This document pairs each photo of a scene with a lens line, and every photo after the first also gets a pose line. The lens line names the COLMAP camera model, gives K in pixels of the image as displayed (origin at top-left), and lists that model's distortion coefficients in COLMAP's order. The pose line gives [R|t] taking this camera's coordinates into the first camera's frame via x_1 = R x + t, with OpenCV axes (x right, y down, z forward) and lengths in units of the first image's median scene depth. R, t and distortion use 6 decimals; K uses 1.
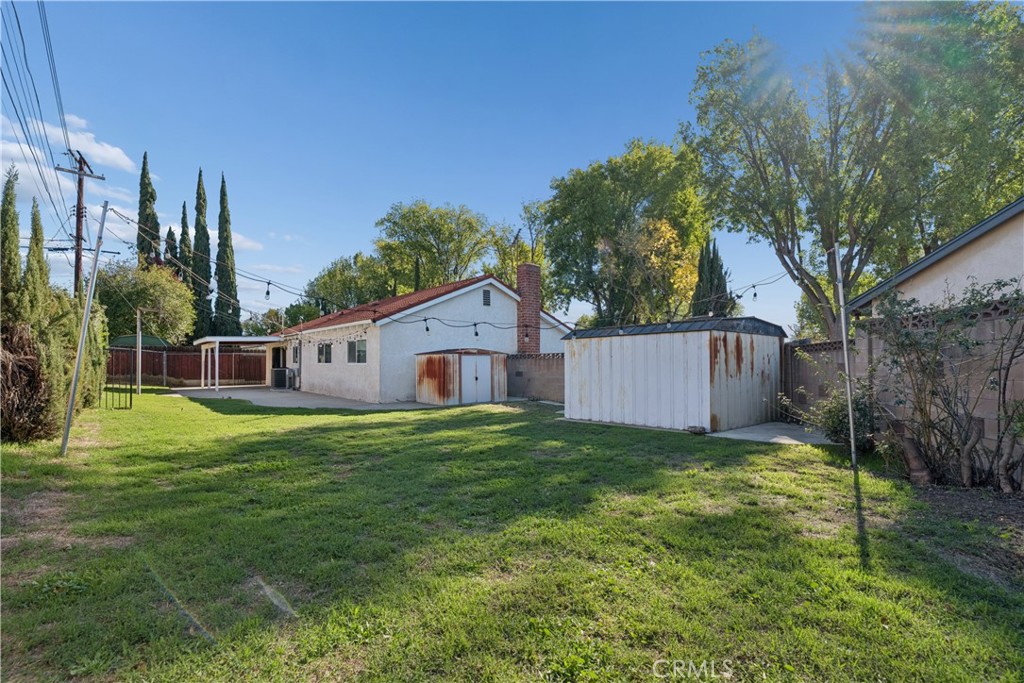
lens RADIAL K [[473.9, 0, 511.0], [0, 473.9, 332.1], [0, 0, 1]] dist [-0.000020, 0.001241]
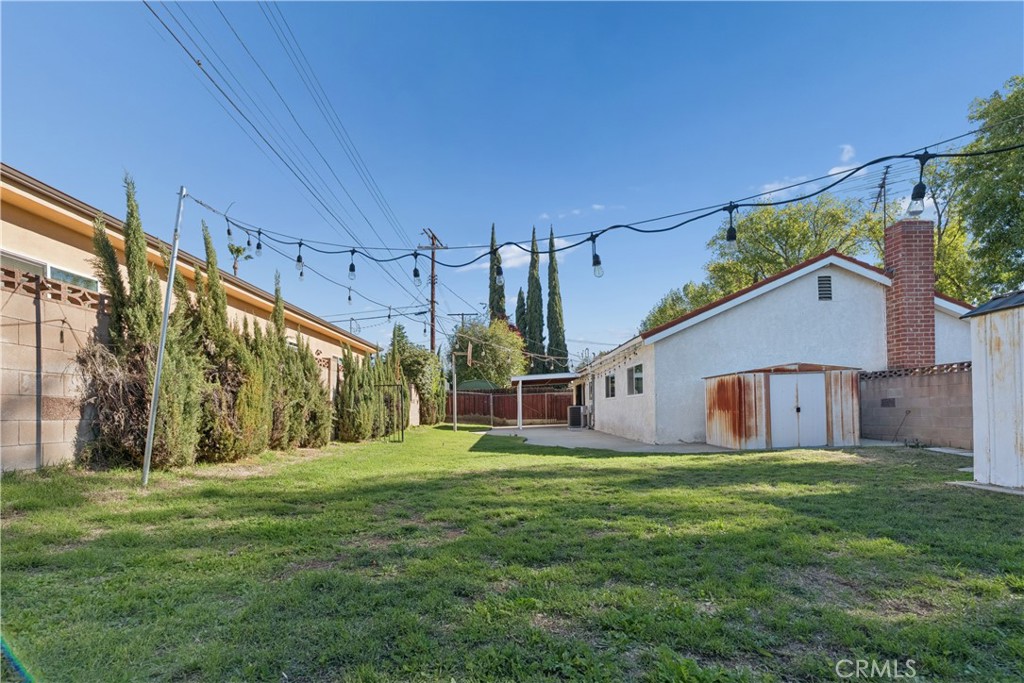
lens RADIAL K [[500.7, 0, 512.7], [0, 500.7, 407.5], [0, 0, 1]] dist [-0.000935, -0.001229]
pose [[0.780239, -0.020893, -0.625133, 0.039466], [0.064148, 0.996845, 0.046749, 0.030921], [0.622183, -0.076577, 0.779117, 0.186390]]
